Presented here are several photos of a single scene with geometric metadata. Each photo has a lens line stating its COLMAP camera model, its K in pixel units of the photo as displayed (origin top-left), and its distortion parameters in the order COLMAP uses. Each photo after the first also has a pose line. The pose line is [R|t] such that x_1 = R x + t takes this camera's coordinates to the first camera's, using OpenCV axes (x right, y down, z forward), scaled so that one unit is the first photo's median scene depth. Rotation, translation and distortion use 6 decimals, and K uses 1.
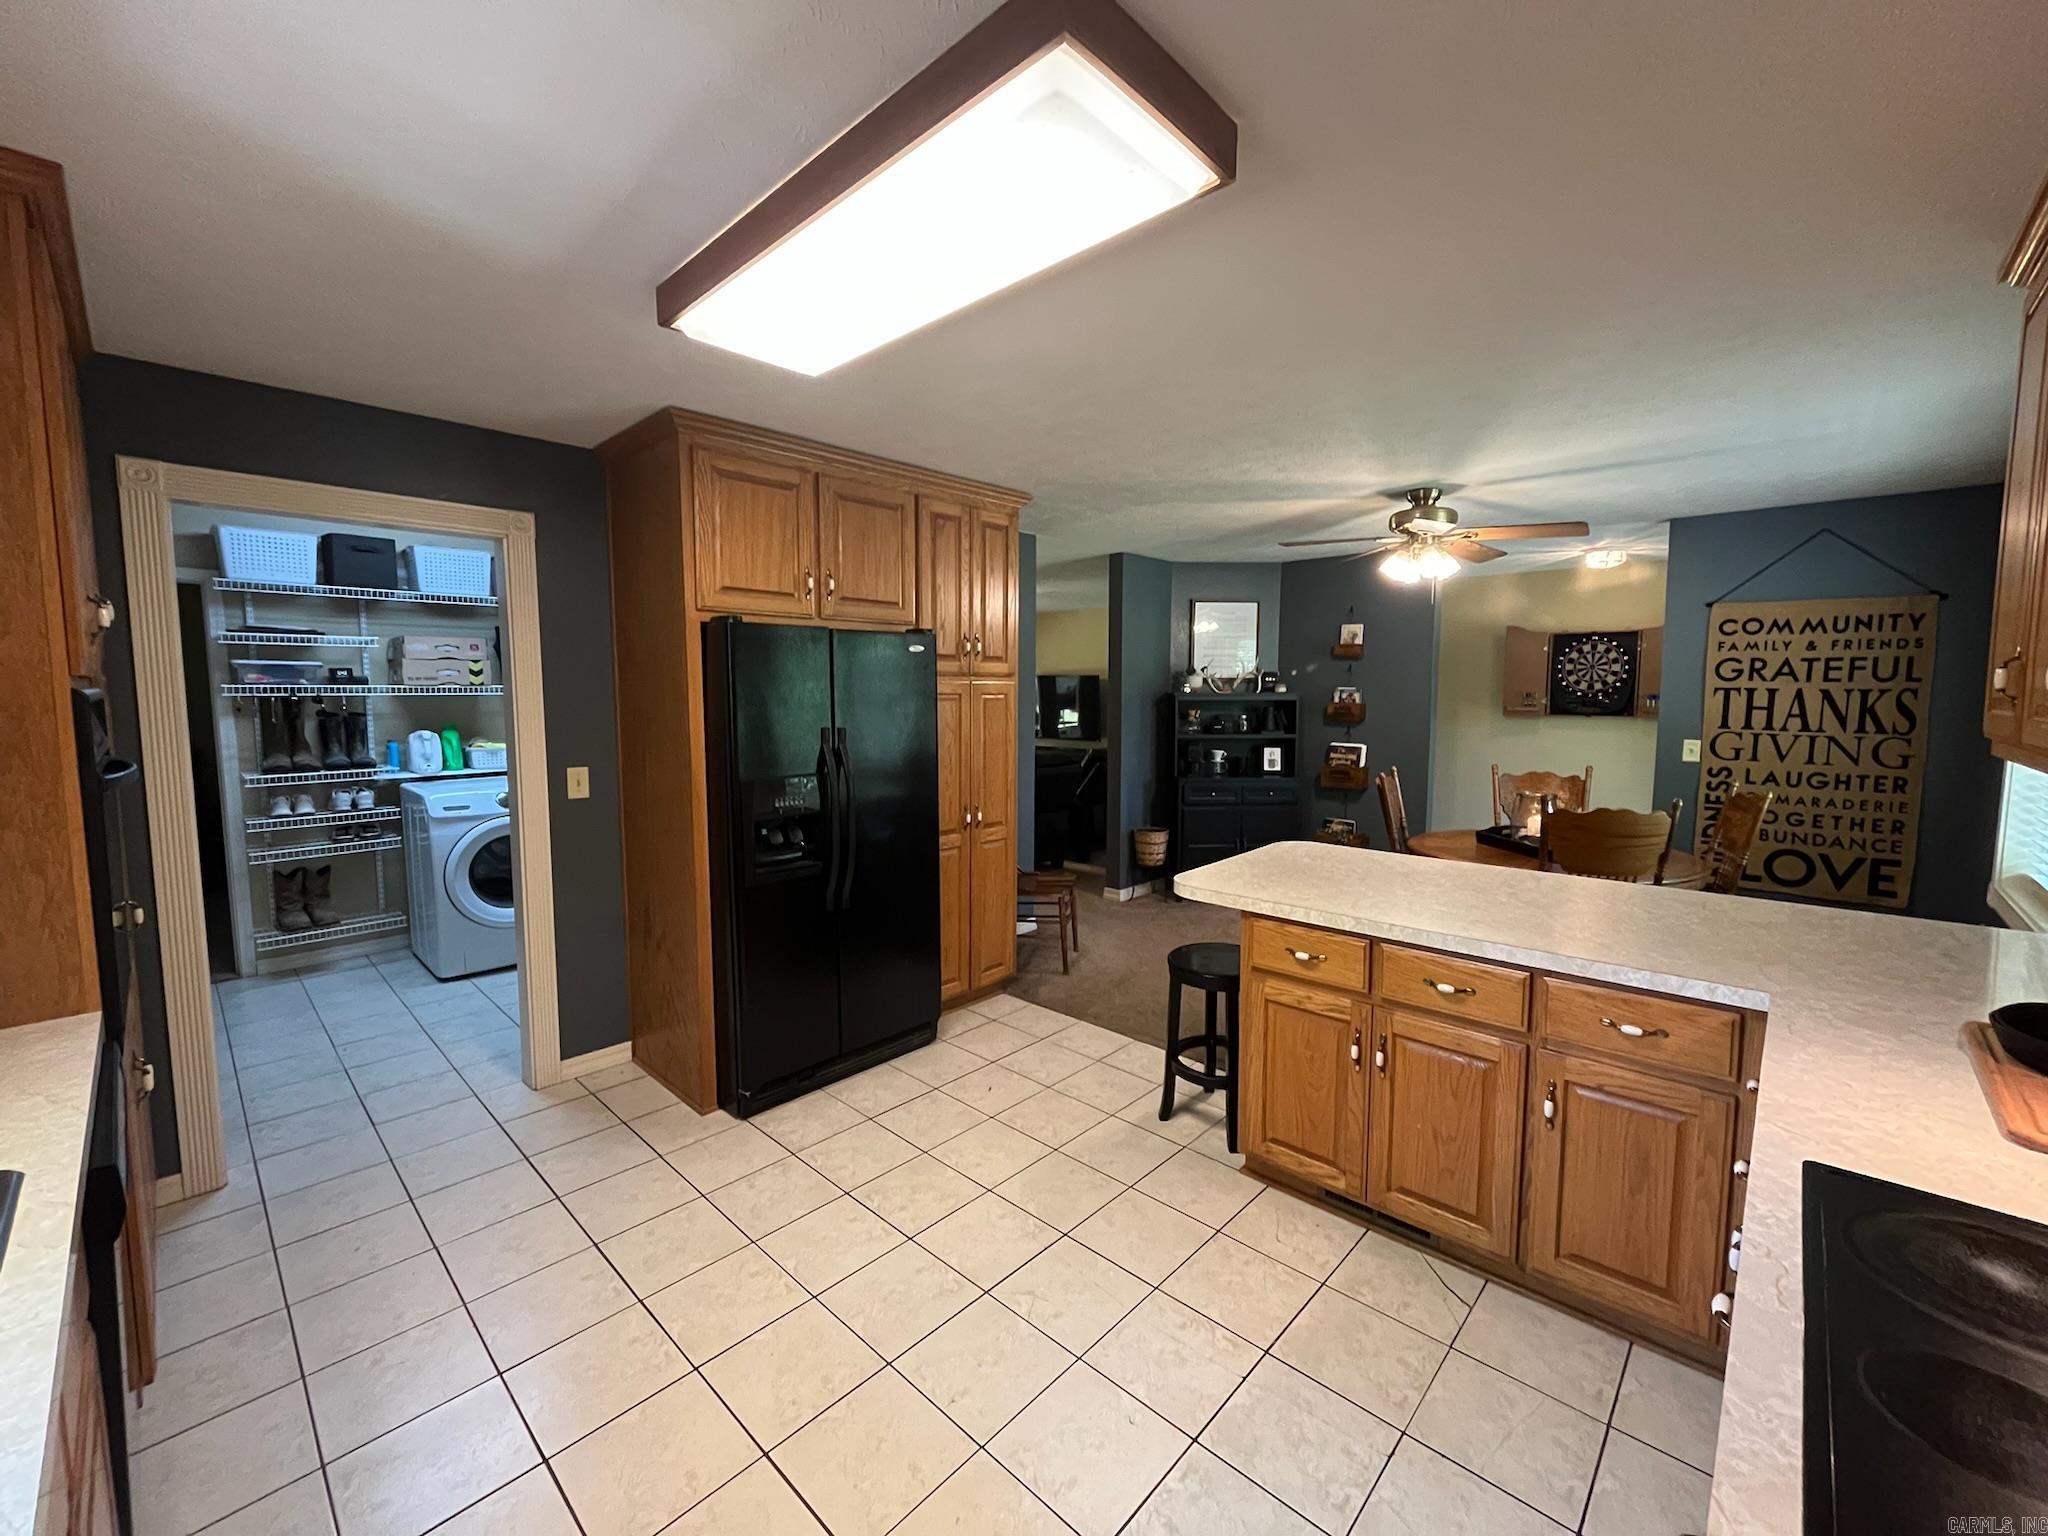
lens RADIAL K [[825.4, 0, 1029.2], [0, 825.4, 763.1], [0, 0, 1]] dist [-0.001810, -0.000428]
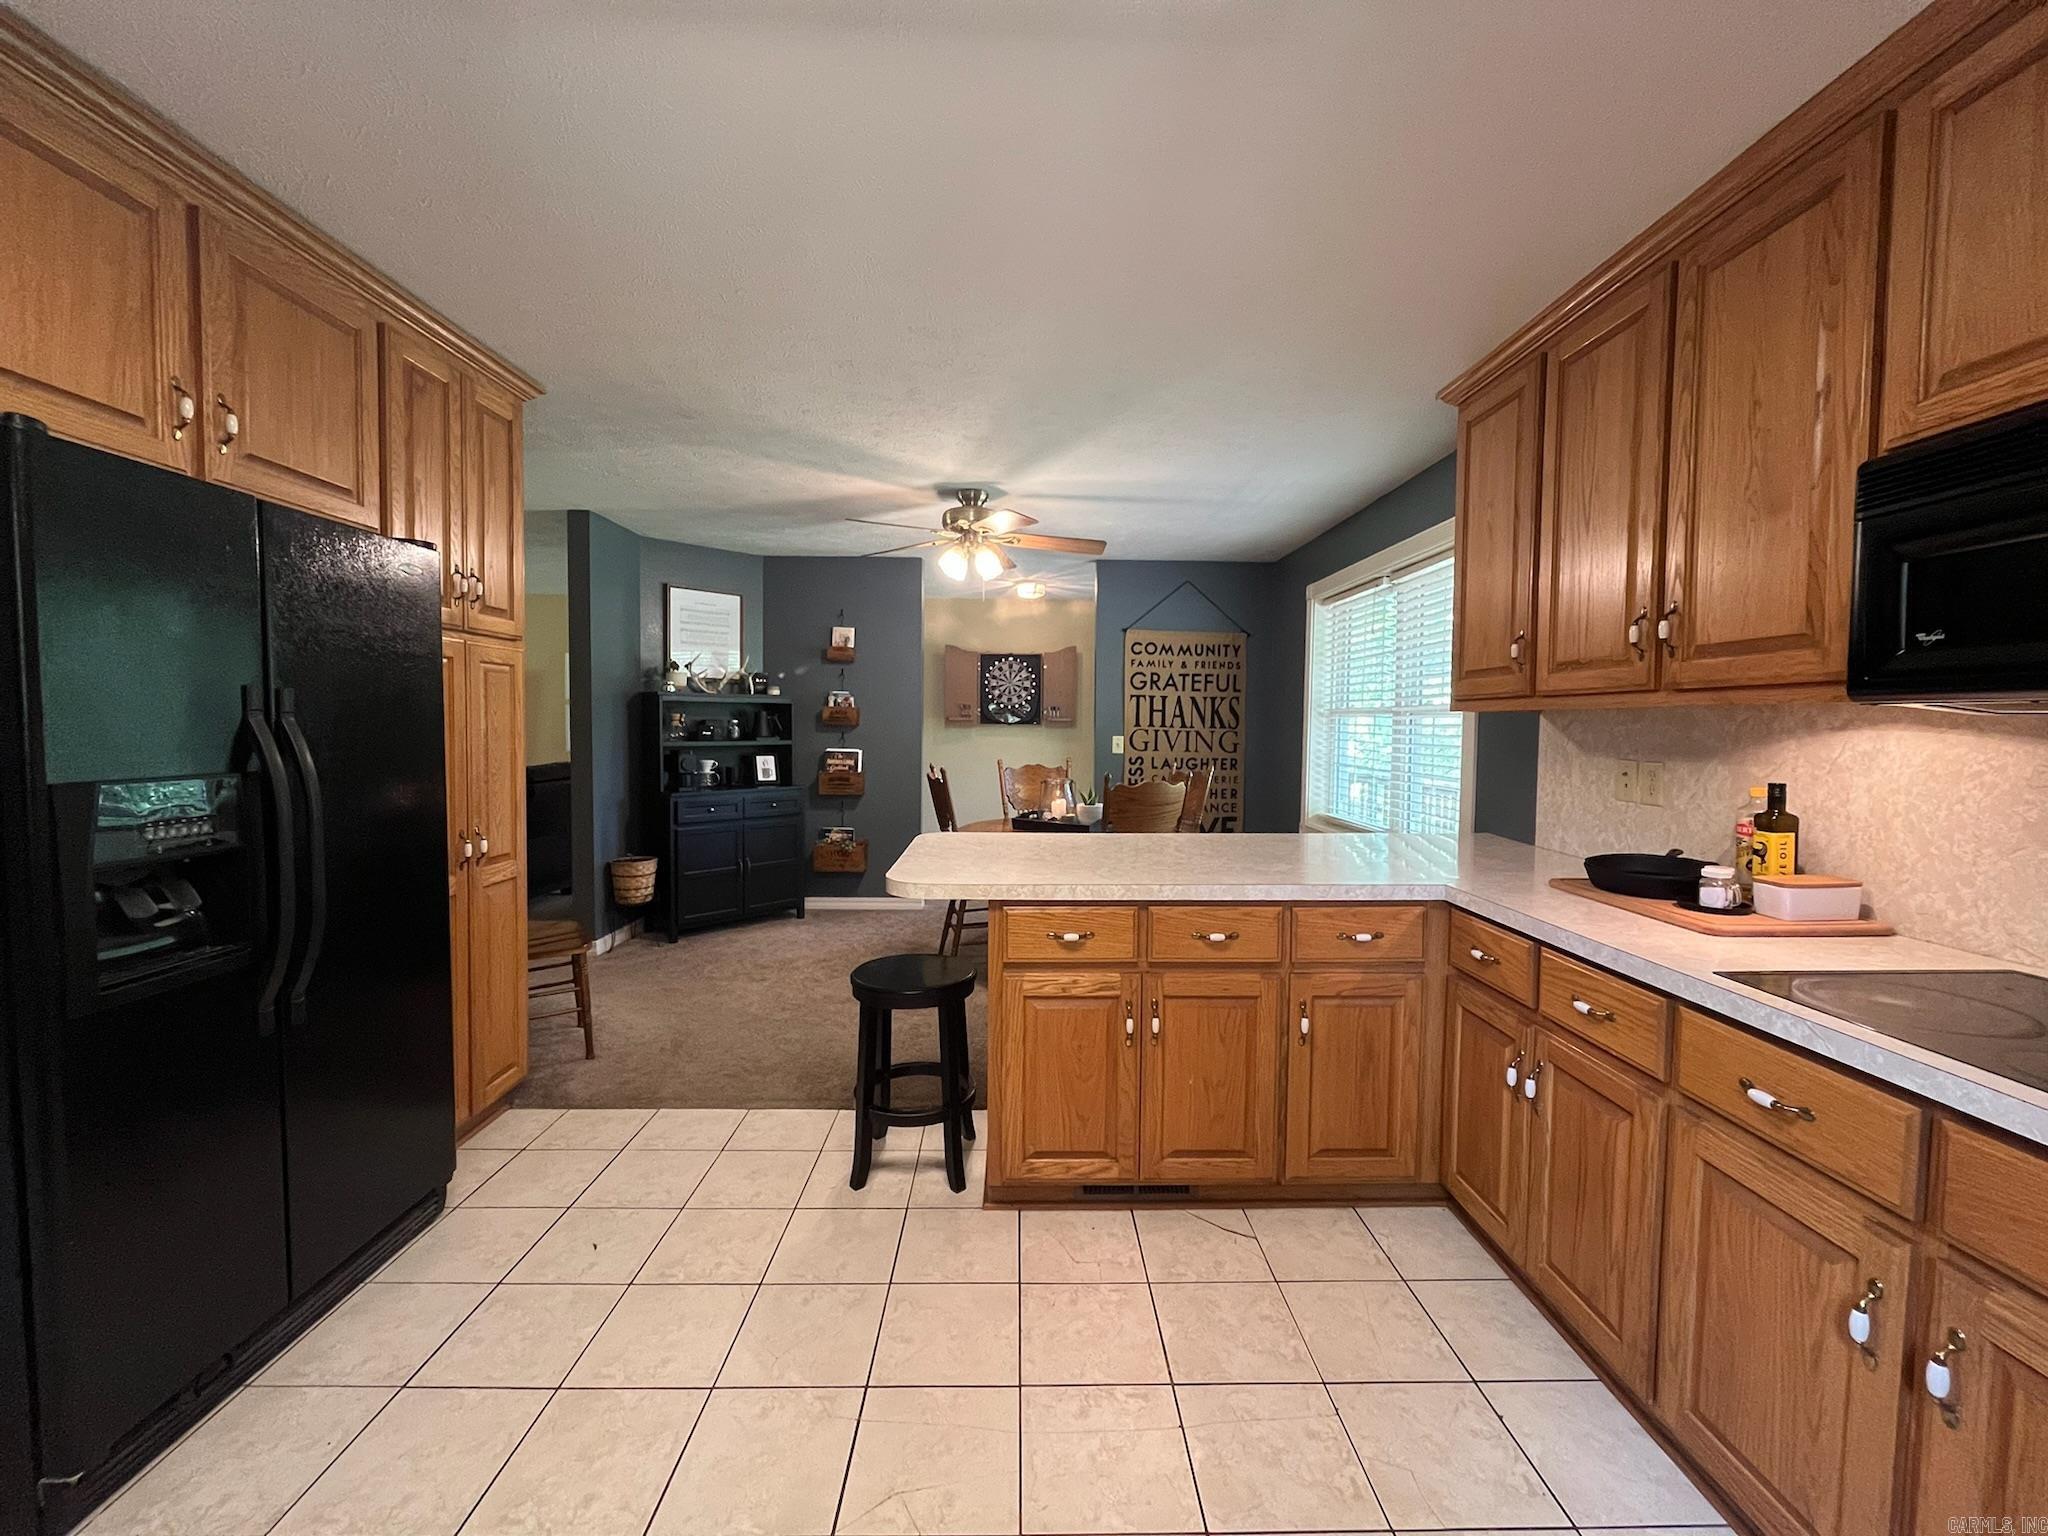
lens RADIAL K [[825.4, 0, 1029.2], [0, 825.4, 763.1], [0, 0, 1]] dist [-0.001810, -0.000428]
pose [[0.718982, -0.025804, 0.694550, -0.184726], [0.053085, 0.998430, -0.017859, 0.030348], [-0.692999, 0.049710, 0.719223, 0.202182]]
